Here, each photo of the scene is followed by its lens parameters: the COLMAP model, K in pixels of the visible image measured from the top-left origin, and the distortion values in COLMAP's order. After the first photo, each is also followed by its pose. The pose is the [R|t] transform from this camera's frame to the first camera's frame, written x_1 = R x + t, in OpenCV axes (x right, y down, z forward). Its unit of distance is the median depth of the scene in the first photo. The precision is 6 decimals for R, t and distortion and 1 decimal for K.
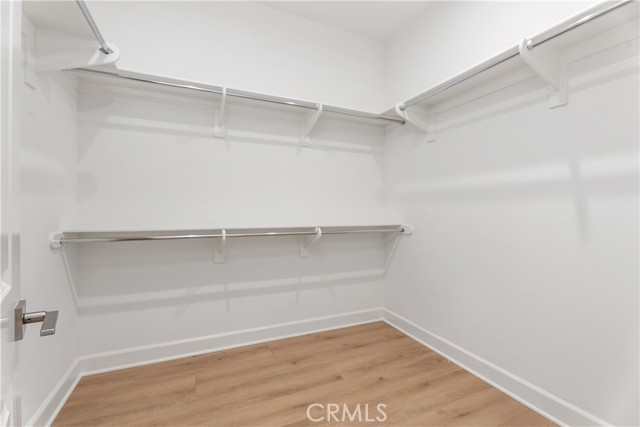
lens RADIAL K [[288.4, 0, 319.6], [0, 288.4, 208.6], [0, 0, 1]] dist [0.005215, 0.000358]
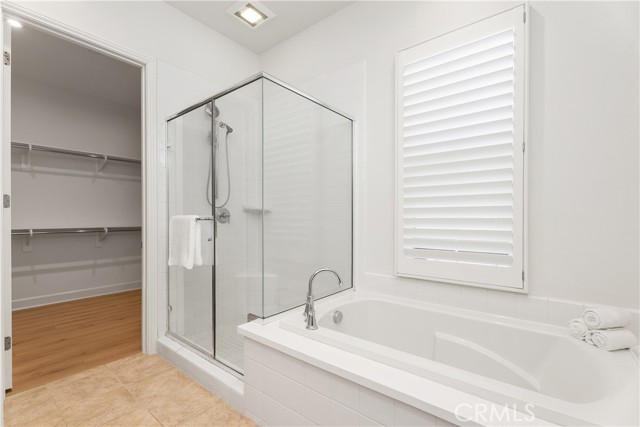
lens RADIAL K [[288.4, 0, 316.8], [0, 288.4, 216.8], [0, 0, 1]] dist [0.005215, 0.000358]
pose [[0.894465, -0.008774, 0.447051, 0.347890], [0.006810, 0.999959, 0.005999, -0.001508], [-0.447086, -0.002322, 0.894488, -1.081154]]
